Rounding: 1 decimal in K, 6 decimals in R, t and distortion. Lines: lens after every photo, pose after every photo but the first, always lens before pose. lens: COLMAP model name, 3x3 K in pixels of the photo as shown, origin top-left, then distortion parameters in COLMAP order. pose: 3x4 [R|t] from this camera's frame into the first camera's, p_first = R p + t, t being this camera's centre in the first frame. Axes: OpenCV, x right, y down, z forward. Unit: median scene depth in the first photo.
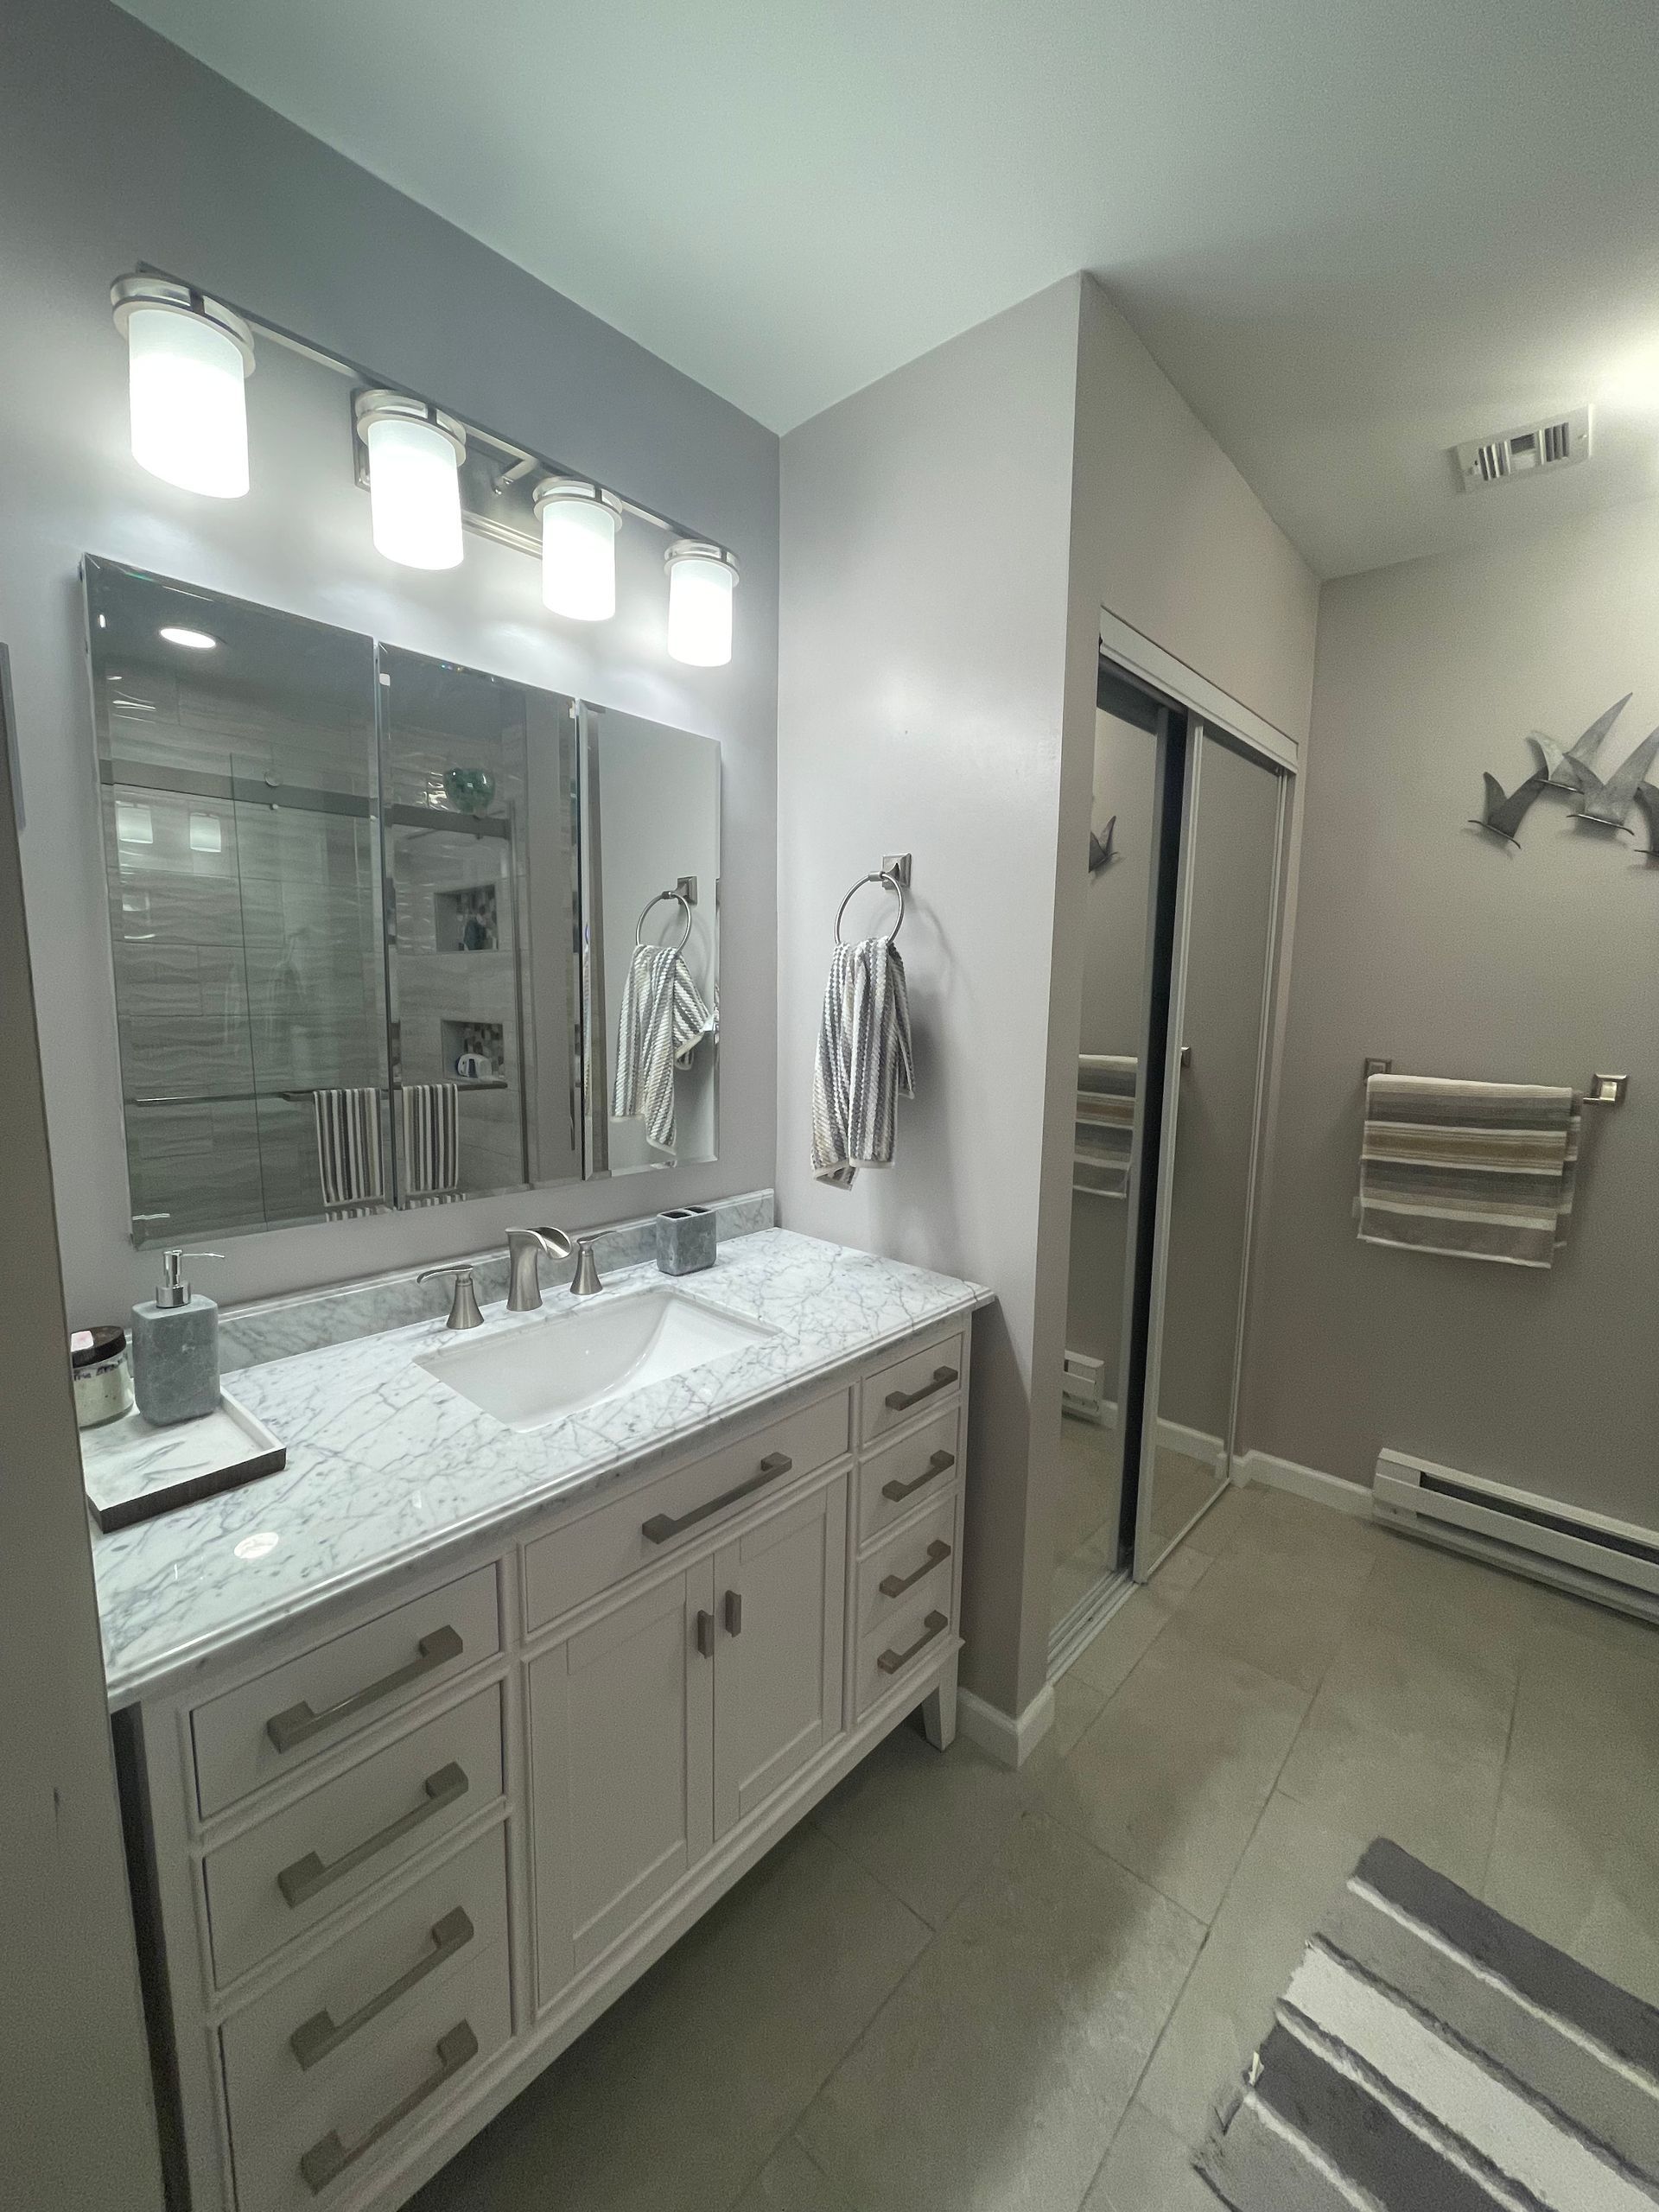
lens RADIAL K [[893.6, 0, 829.5], [0, 893.6, 1106.0], [0, 0, 1]] dist [-0.002040, 0.000058]
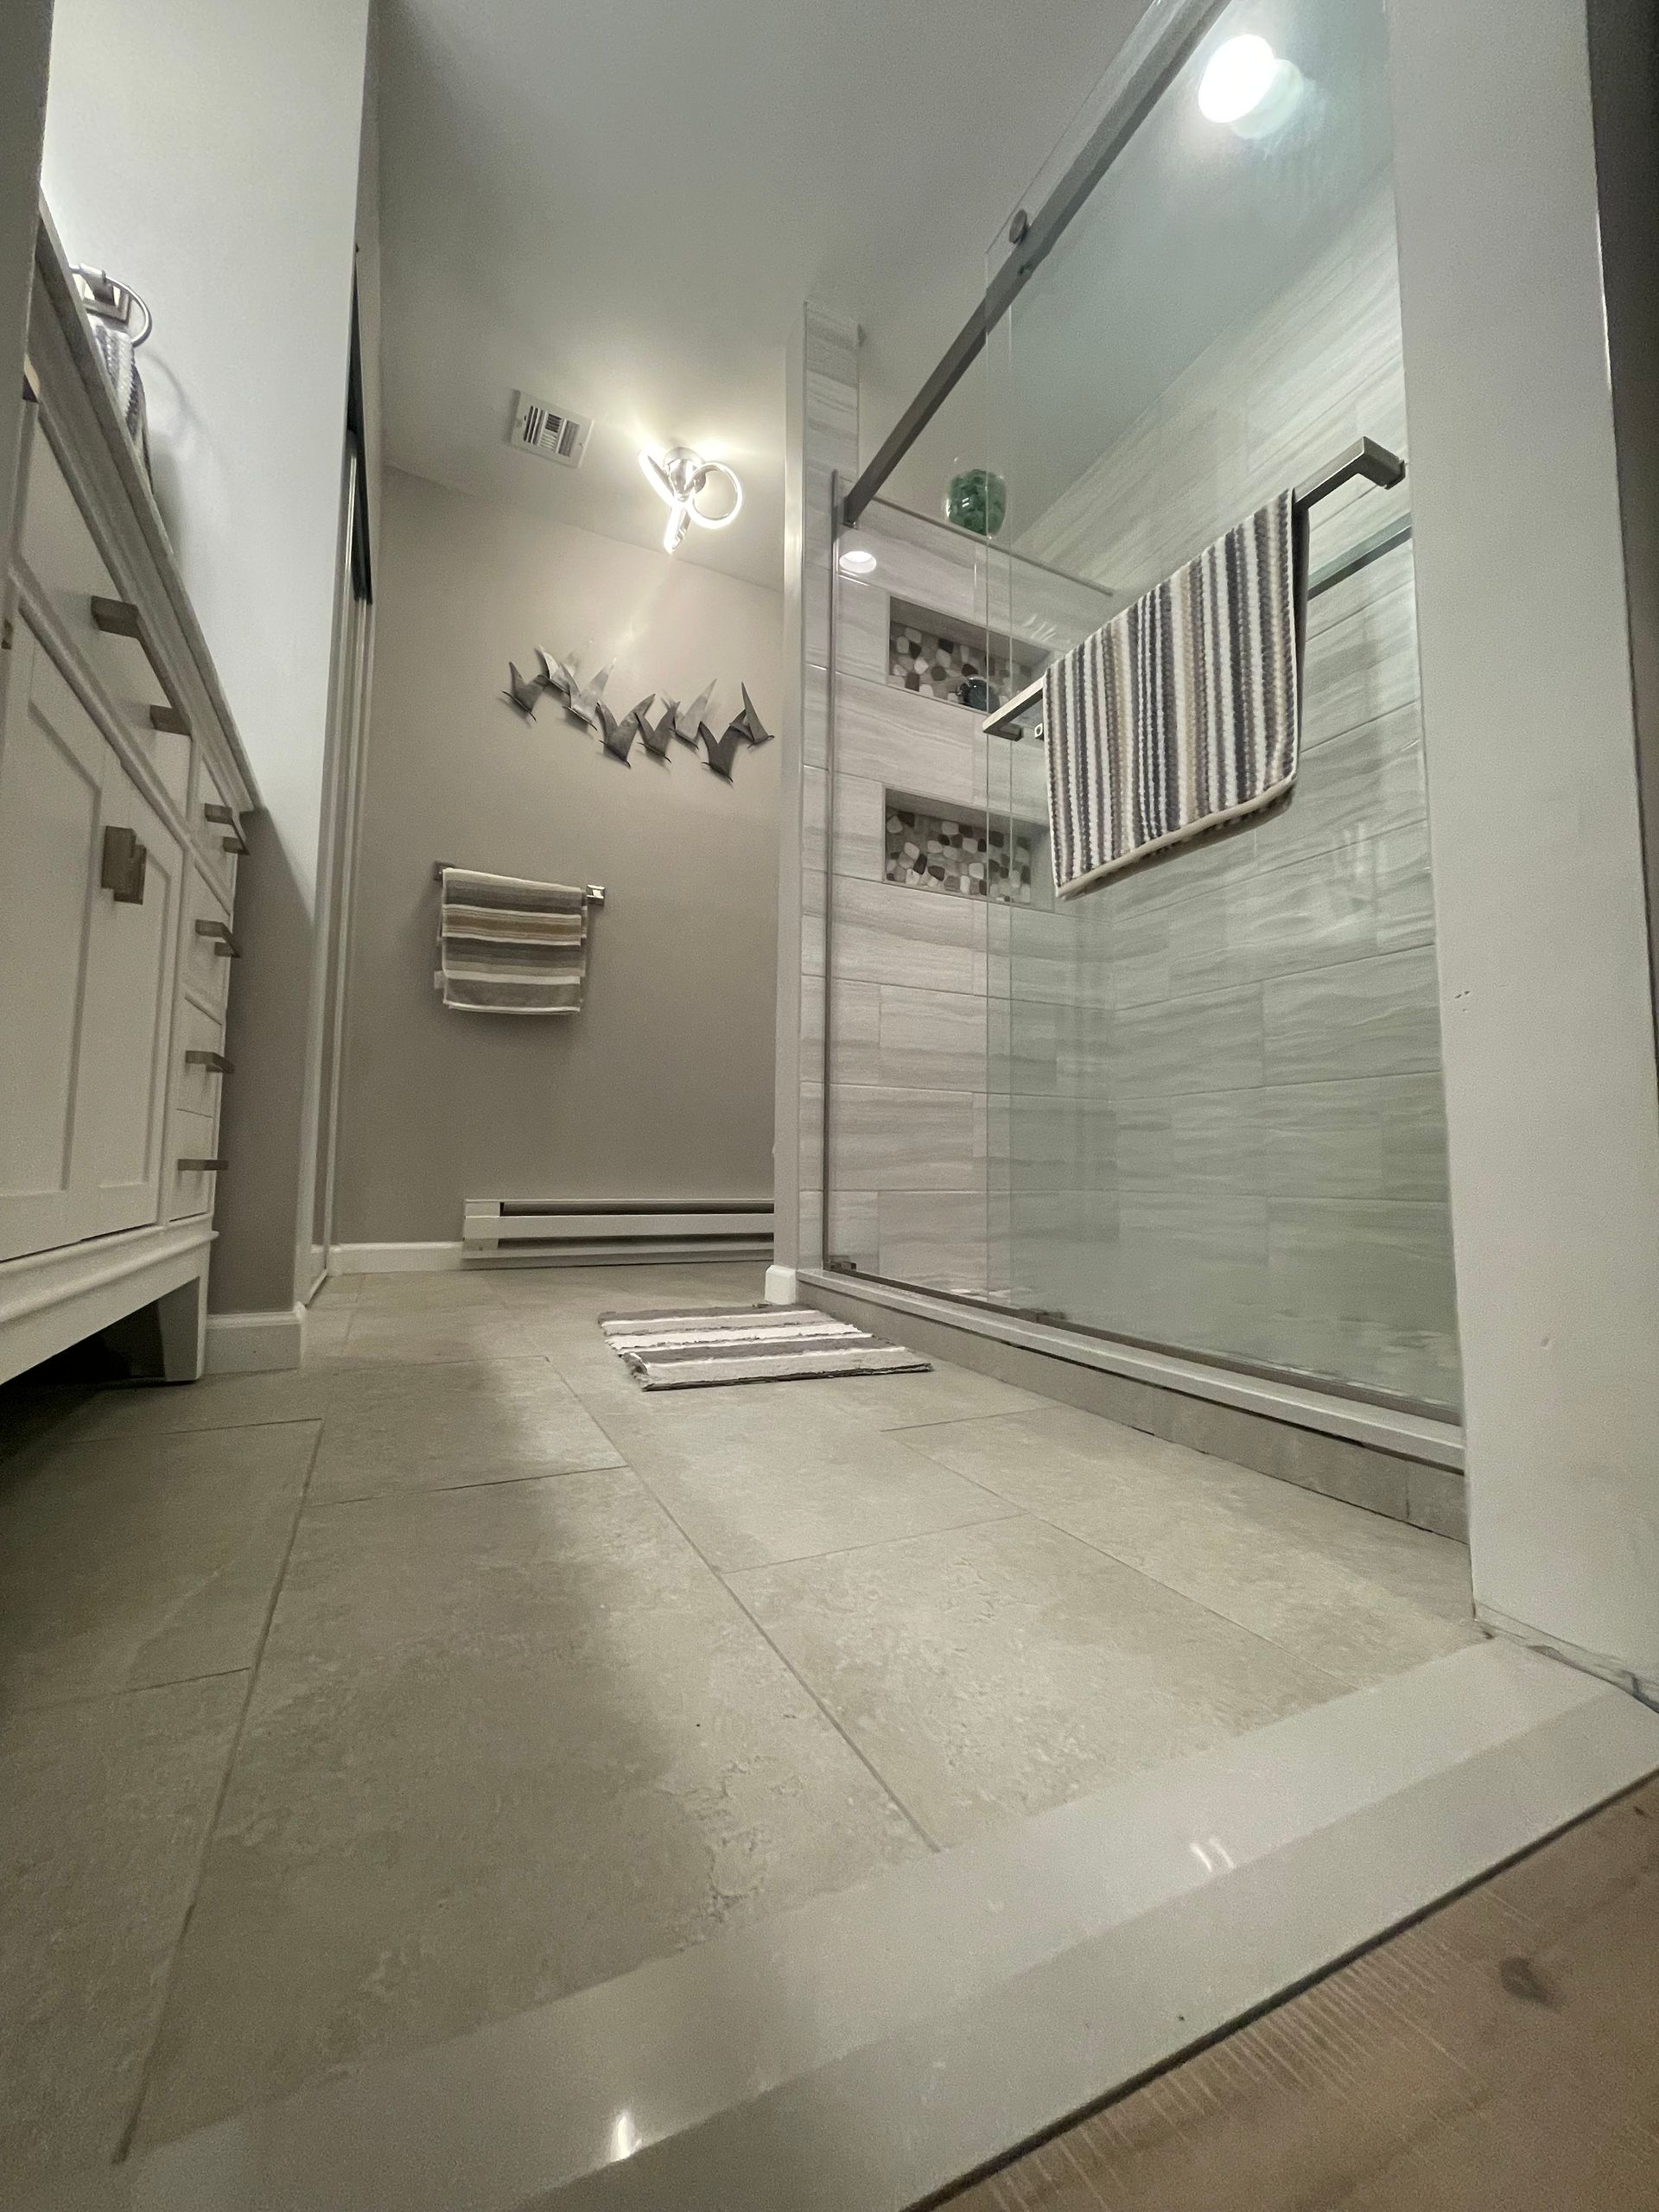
lens RADIAL K [[888.5, 0, 826.1], [0, 888.5, 1104.0], [0, 0, 1]] dist [-0.002680, 0.000240]
pose [[0.368263, 0.069703, 0.927105, -0.306856], [0.122131, 0.984917, -0.122563, 0.531702], [-0.921665, 0.158364, 0.354196, 0.187173]]
